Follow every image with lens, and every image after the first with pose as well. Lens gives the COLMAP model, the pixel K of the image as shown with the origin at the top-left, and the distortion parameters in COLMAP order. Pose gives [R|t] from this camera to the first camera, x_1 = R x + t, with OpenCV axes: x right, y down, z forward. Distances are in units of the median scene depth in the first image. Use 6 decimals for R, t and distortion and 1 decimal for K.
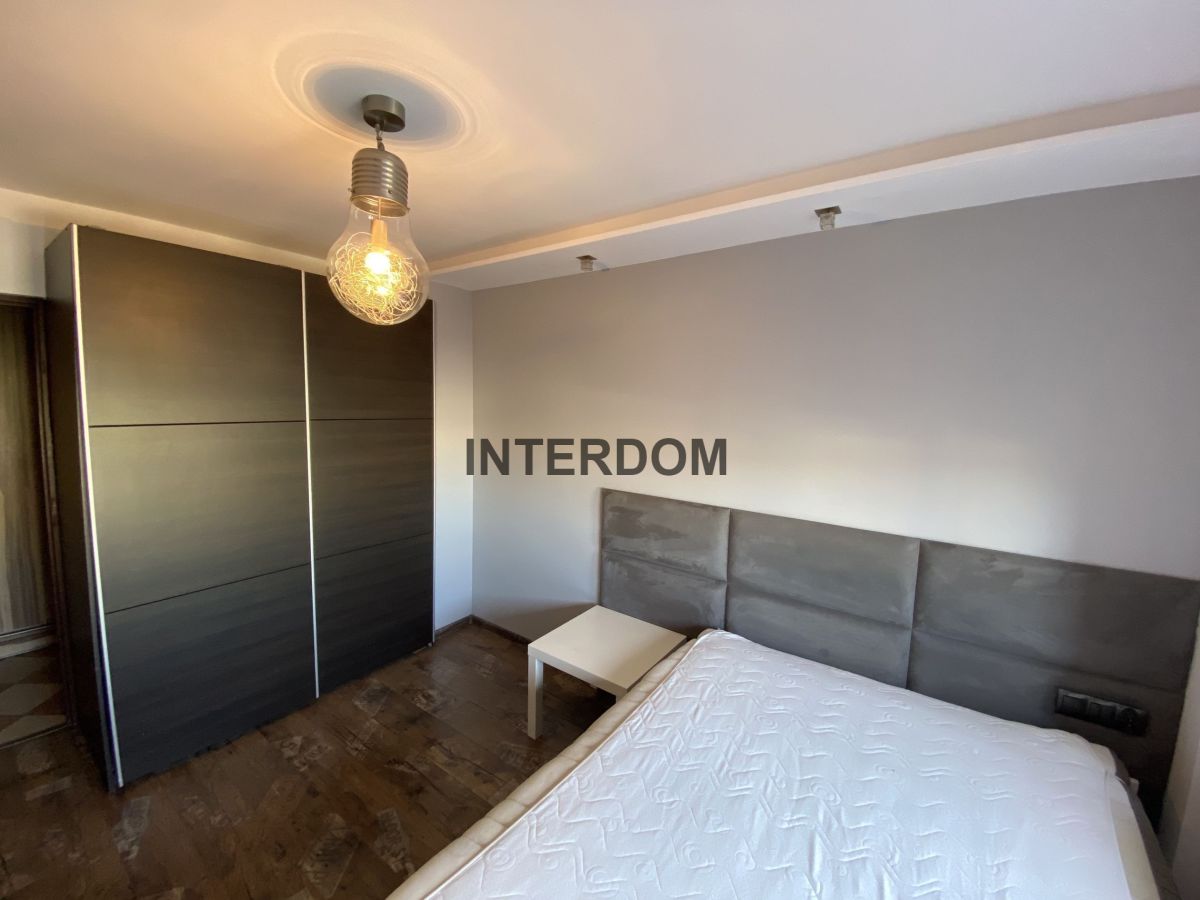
lens RADIAL K [[477.5, 0, 601.2], [0, 477.5, 447.2], [0, 0, 1]] dist [-0.022449, -0.004907]
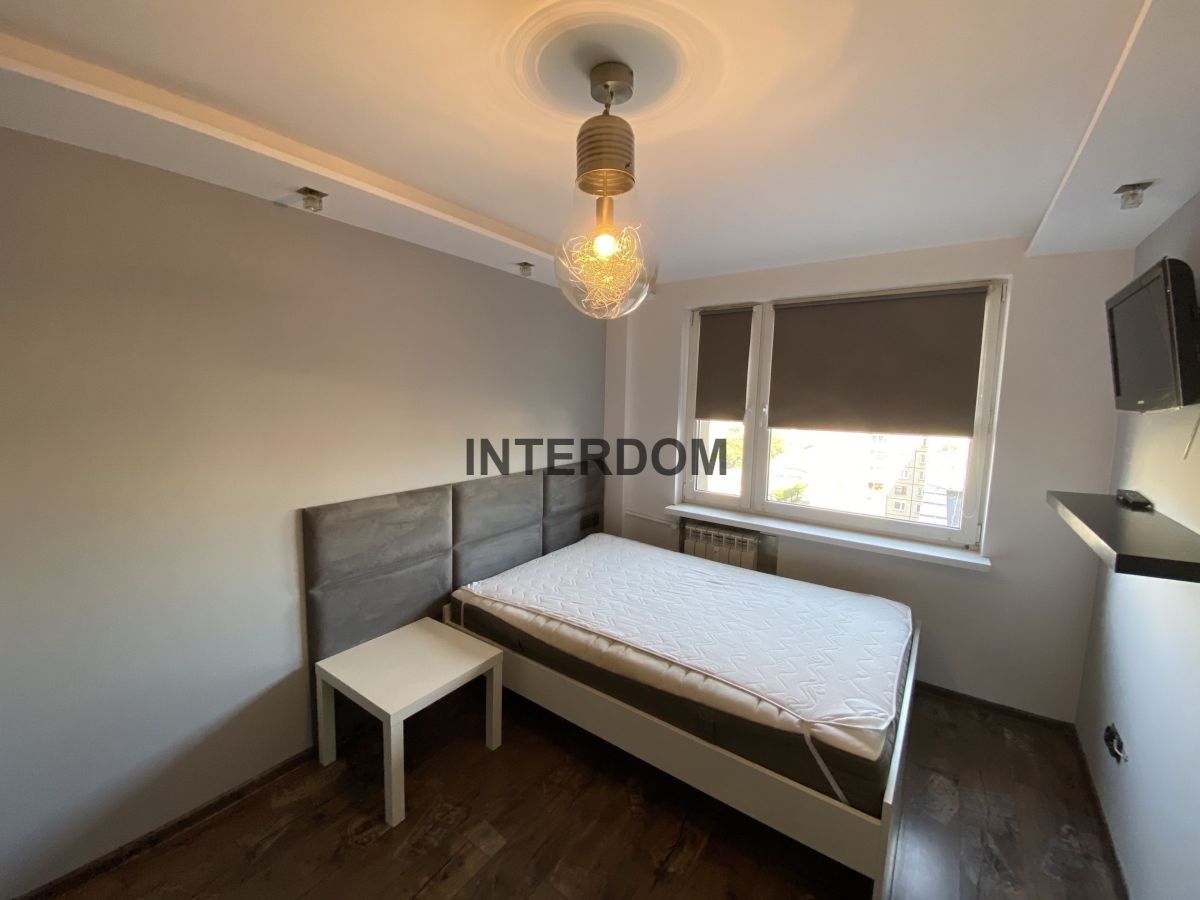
lens RADIAL K [[477.5, 0, 601.2], [0, 477.5, 449.2], [0, 0, 1]] dist [-0.022449, -0.004907]
pose [[-0.027068, -0.145360, 0.989008, -1.054449], [0.069922, 0.986672, 0.146931, -0.118341], [-0.997185, 0.073130, -0.016543, 0.793526]]
